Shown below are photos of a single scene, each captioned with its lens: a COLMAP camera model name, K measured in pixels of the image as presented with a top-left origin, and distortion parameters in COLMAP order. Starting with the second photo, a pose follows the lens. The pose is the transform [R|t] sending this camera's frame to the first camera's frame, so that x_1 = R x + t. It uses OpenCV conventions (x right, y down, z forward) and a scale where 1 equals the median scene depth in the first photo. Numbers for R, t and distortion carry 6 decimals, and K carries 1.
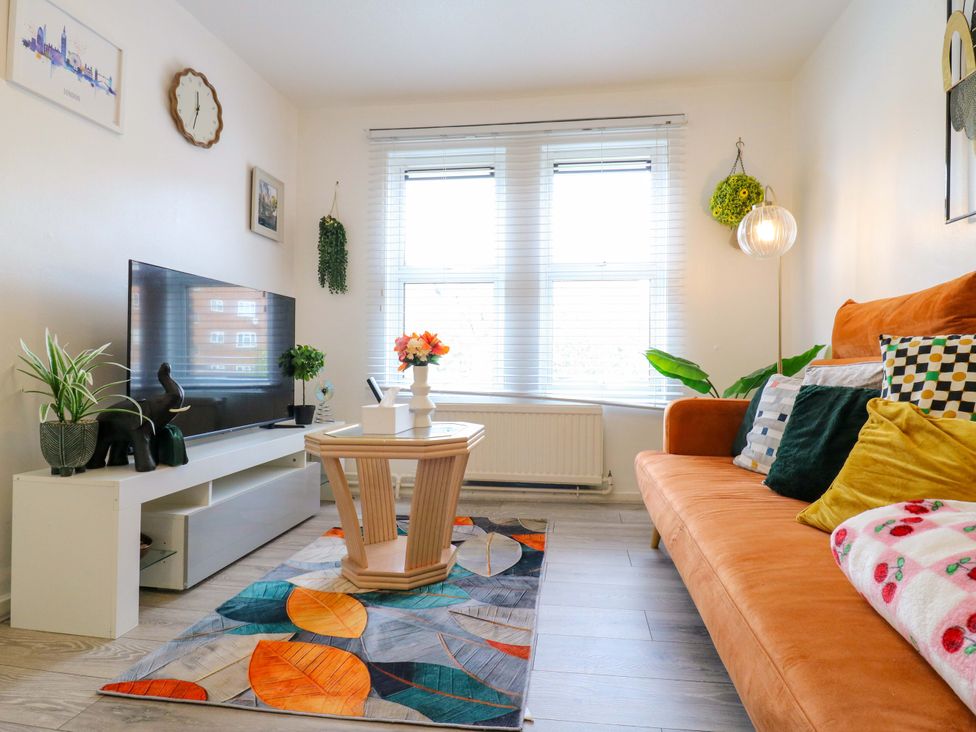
lens RADIAL K [[554.7, 0, 500.8], [0, 554.7, 358.5], [0, 0, 1]] dist [0.001663, -0.014002]
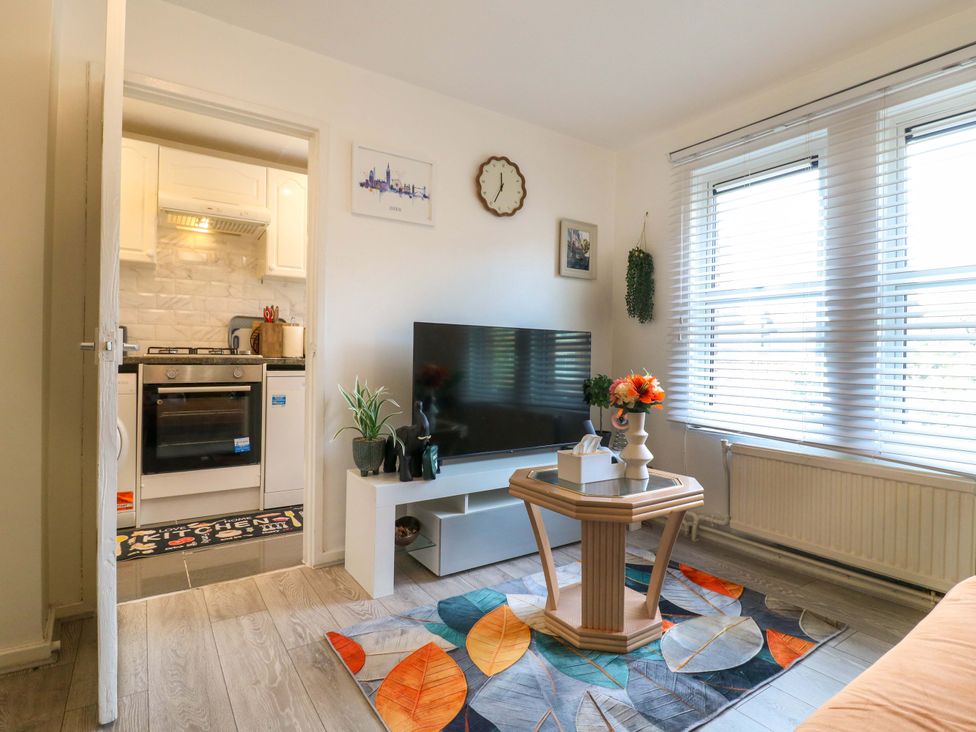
lens RADIAL K [[520.1, 0, 497.8], [0, 520.1, 357.5], [0, 0, 1]] dist [0.001092, -0.014647]
pose [[0.670485, 0.004123, -0.741911, 0.393220], [-0.006768, 0.999977, -0.000559, -0.086111], [0.741892, 0.005396, 0.670498, 0.273491]]
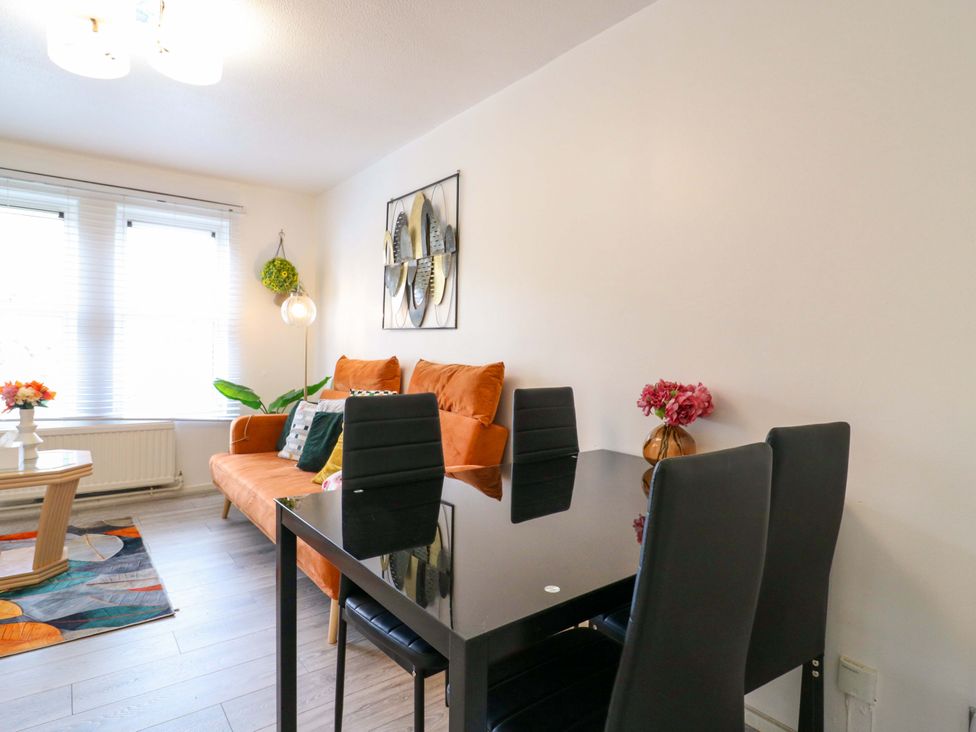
lens RADIAL K [[554.7, 0, 500.8], [0, 554.7, 358.5], [0, 0, 1]] dist [0.001663, -0.014002]
pose [[0.695923, -0.003580, 0.718107, -0.327217], [-0.021451, 0.999438, 0.025771, -0.170064], [-0.717796, -0.033339, 0.695455, -0.663073]]
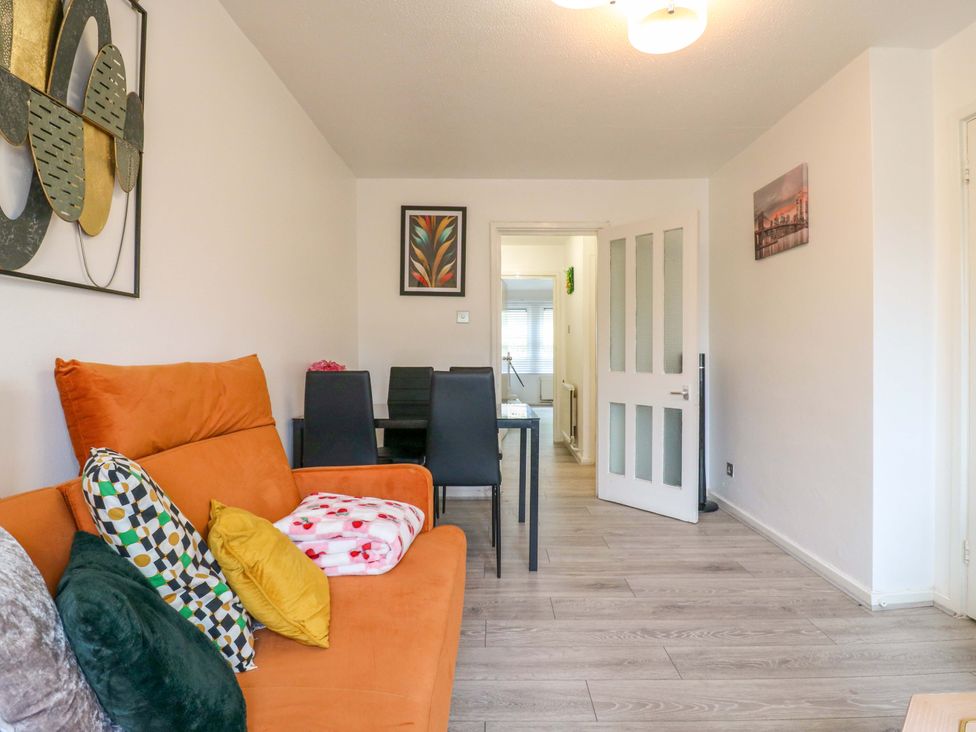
lens RADIAL K [[520.1, 0, 497.8], [0, 520.1, 357.5], [0, 0, 1]] dist [0.001092, -0.014647]
pose [[-0.989532, -0.007136, -0.144137, 0.260126], [-0.007565, 0.999968, 0.002427, -0.128753], [0.144115, 0.003492, -0.989555, 1.259106]]
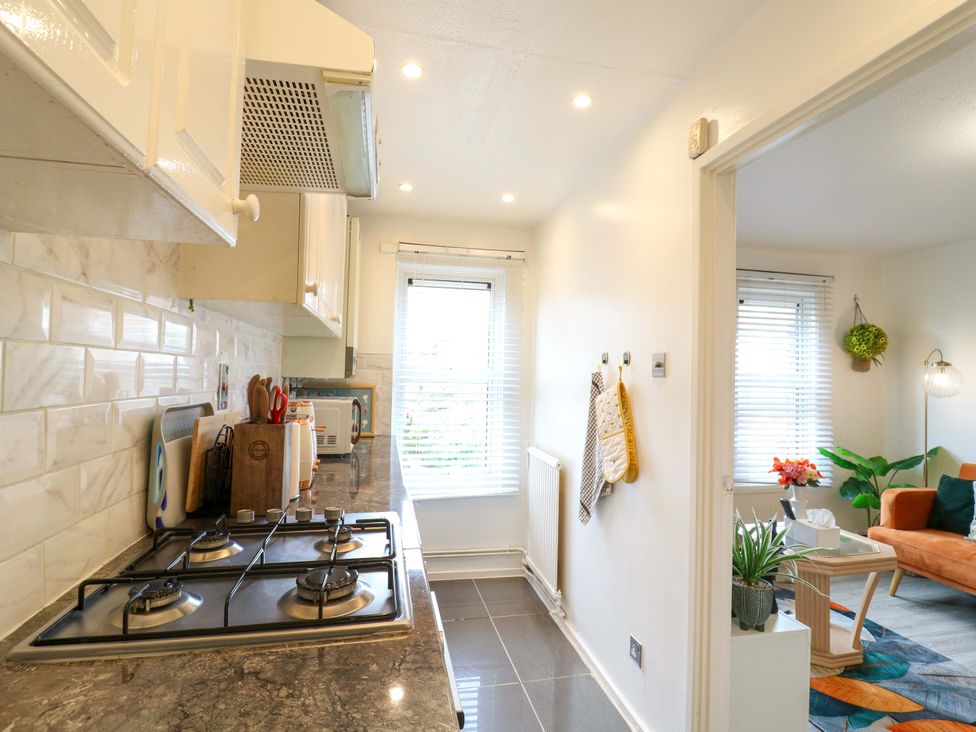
lens RADIAL K [[509.4, 0, 496.9], [0, 509.4, 356.7], [0, 0, 1]] dist [0.001297, -0.014464]
pose [[0.935823, 0.027549, 0.351392, -1.413786], [-0.018382, 0.999399, -0.029399, -0.274772], [-0.351990, 0.021053, 0.935767, 0.131859]]
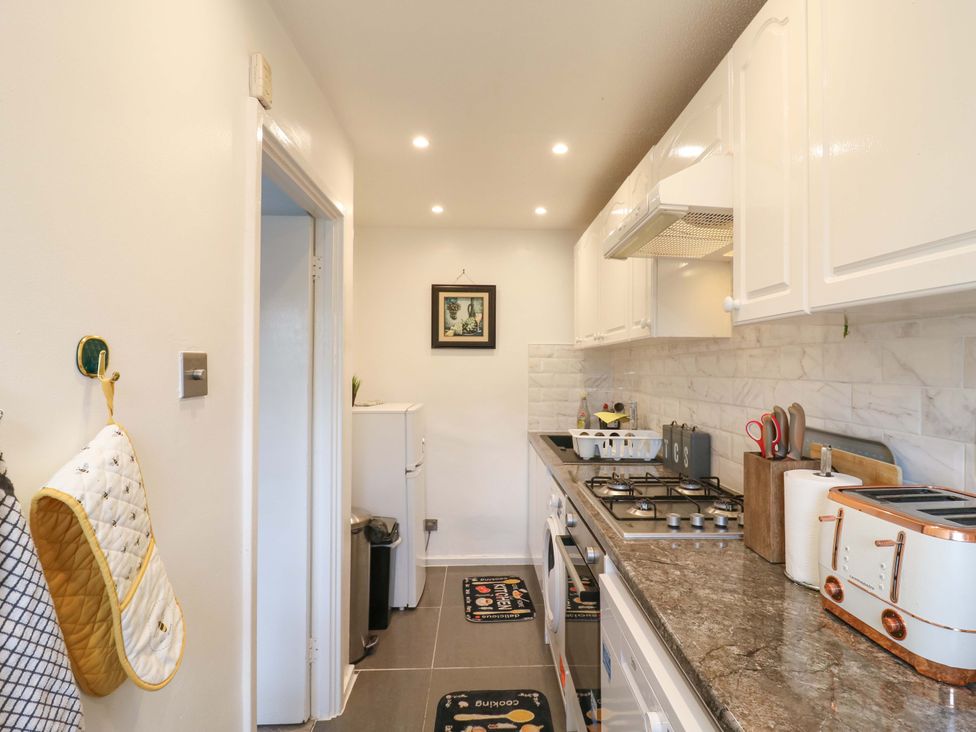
lens RADIAL K [[509.4, 0, 496.9], [0, 509.4, 356.7], [0, 0, 1]] dist [0.001297, -0.014464]
pose [[-0.985734, -0.013390, -0.167779, -1.016447], [-0.009372, 0.999651, -0.024712, -0.301901], [0.168052, -0.022787, -0.985515, 1.449911]]
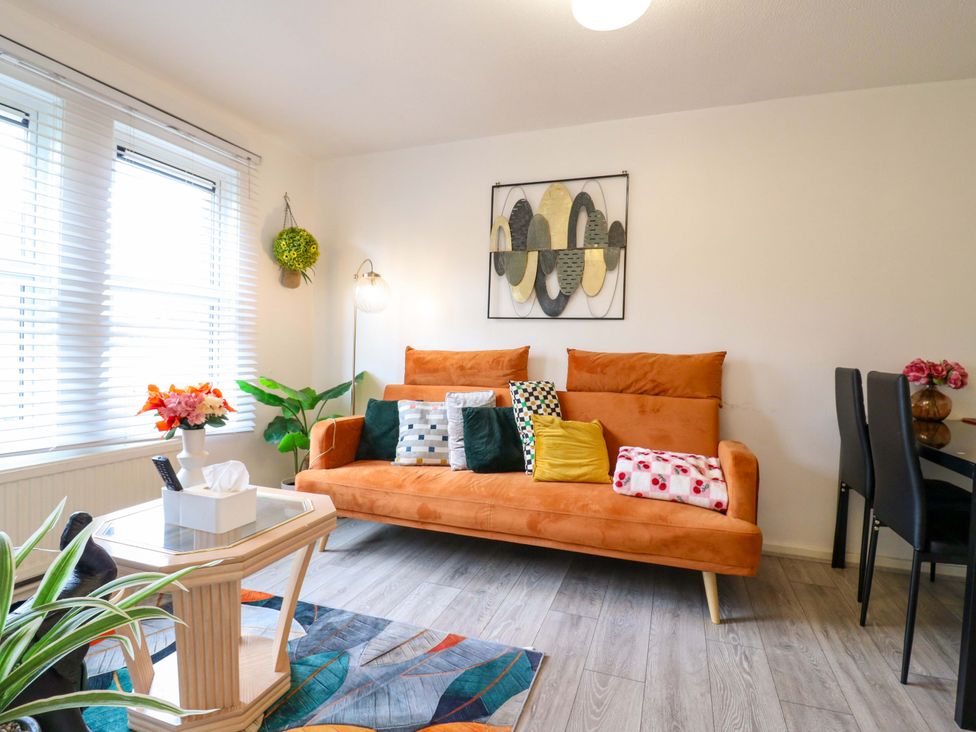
lens RADIAL K [[509.4, 0, 496.9], [0, 509.4, 356.7], [0, 0, 1]] dist [0.001297, -0.014464]
pose [[0.200634, -0.013632, 0.979571, -0.841090], [-0.022981, 0.999563, 0.018617, -0.121579], [-0.979397, -0.026247, 0.200233, 0.515309]]
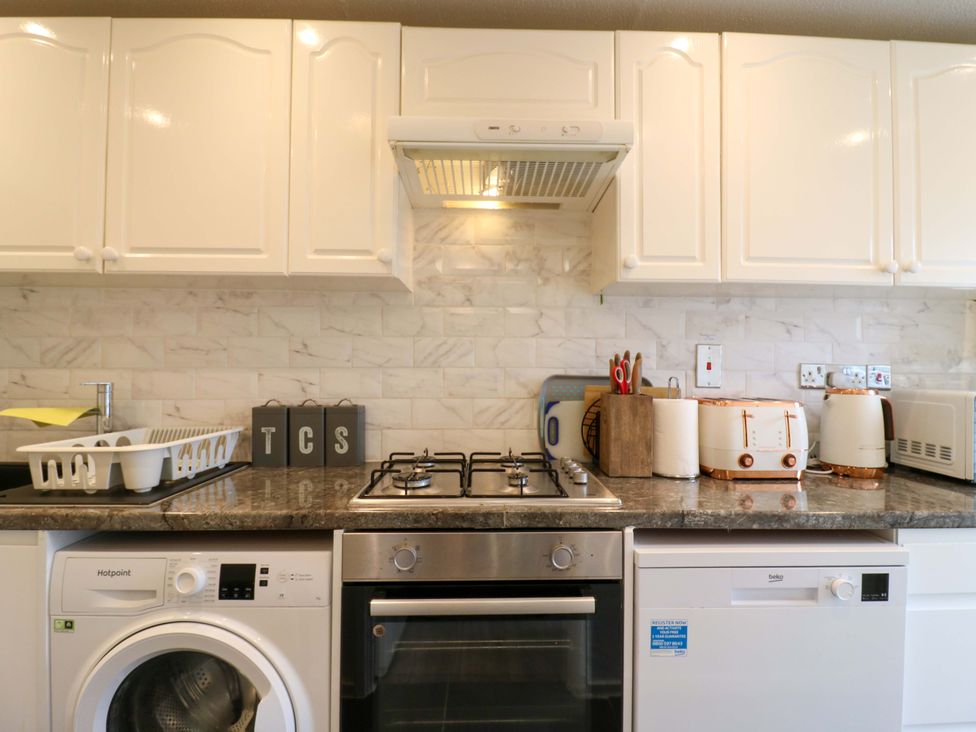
lens RADIAL K [[509.4, 0, 496.9], [0, 509.4, 356.7], [0, 0, 1]] dist [0.001297, -0.014464]
pose [[0.167240, -0.026445, -0.985561, -0.743414], [-0.000489, 0.999638, -0.026906, -0.234214], [0.985916, 0.004982, 0.167167, 0.577009]]
